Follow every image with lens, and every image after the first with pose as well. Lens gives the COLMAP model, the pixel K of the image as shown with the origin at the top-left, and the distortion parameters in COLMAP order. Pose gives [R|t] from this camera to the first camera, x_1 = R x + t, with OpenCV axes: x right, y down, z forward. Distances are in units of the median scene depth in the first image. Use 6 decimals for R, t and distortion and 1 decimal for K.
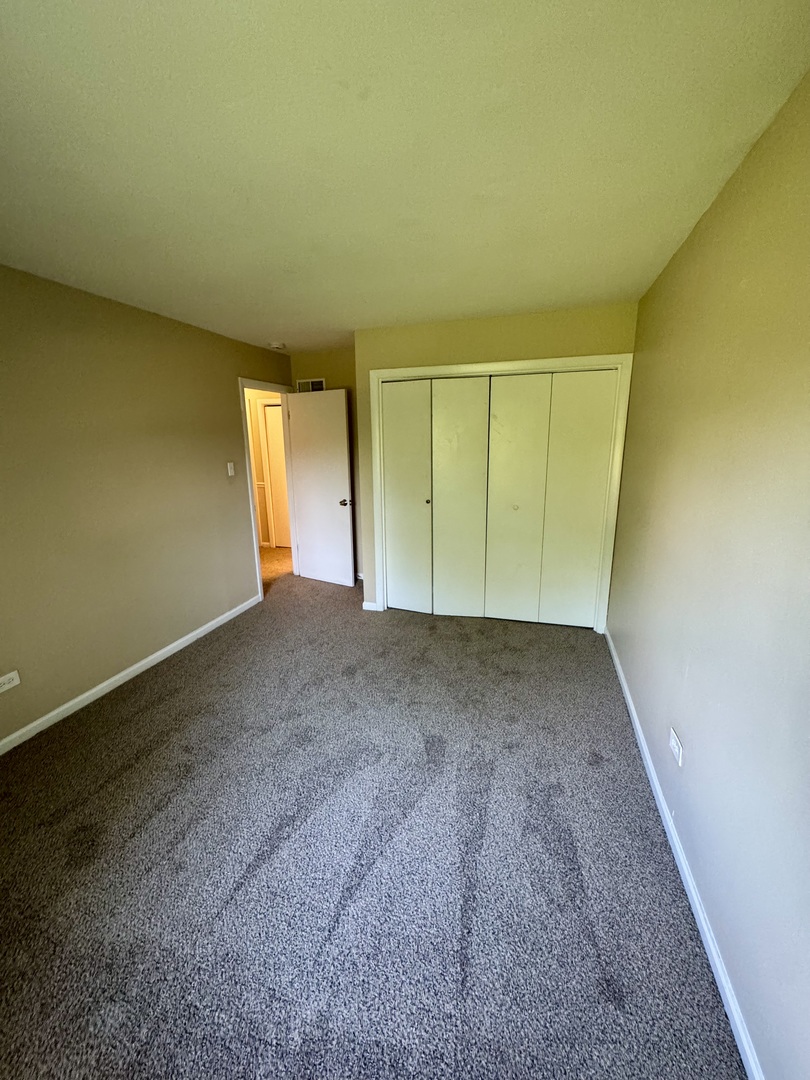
lens RADIAL K [[433.0, 0, 405.0], [0, 433.0, 540.0], [0, 0, 1]] dist [-0.001790, 0.000144]
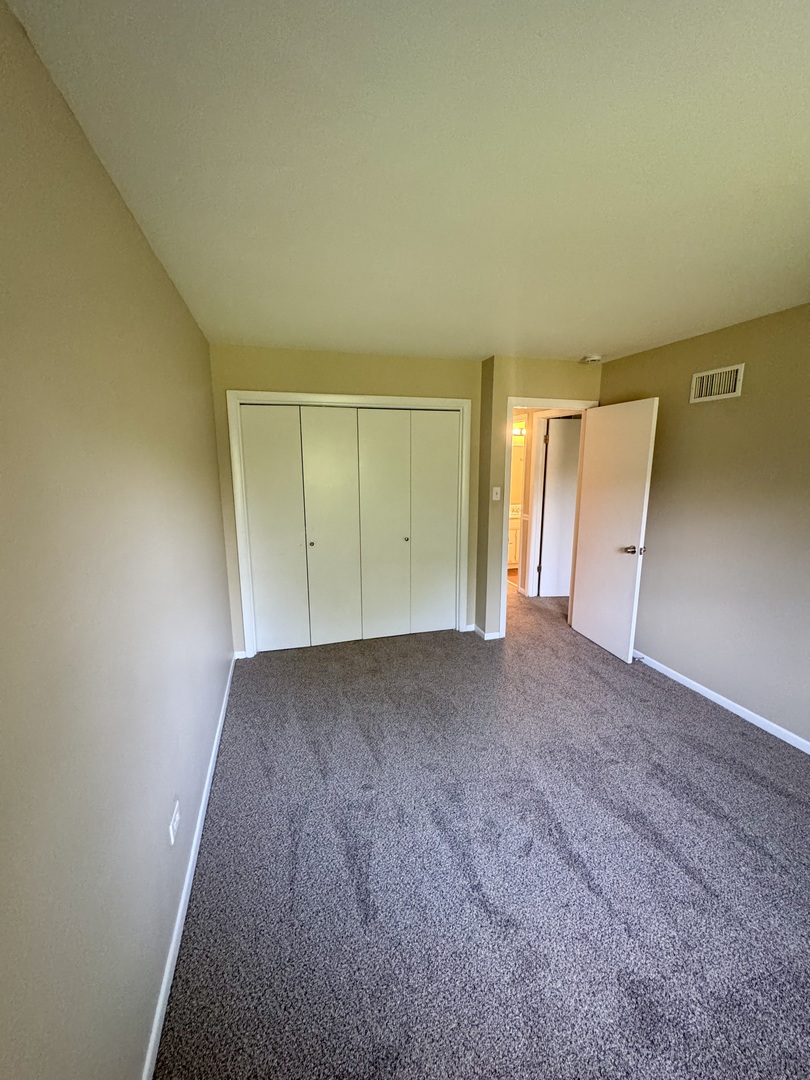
lens RADIAL K [[433.0, 0, 405.0], [0, 433.0, 540.0], [0, 0, 1]] dist [-0.001790, 0.000144]
pose [[0.837473, -0.082787, 0.540171, -0.262753], [0.117937, 0.992545, -0.030730, -0.010603], [-0.533601, 0.089442, 0.840994, 0.067904]]
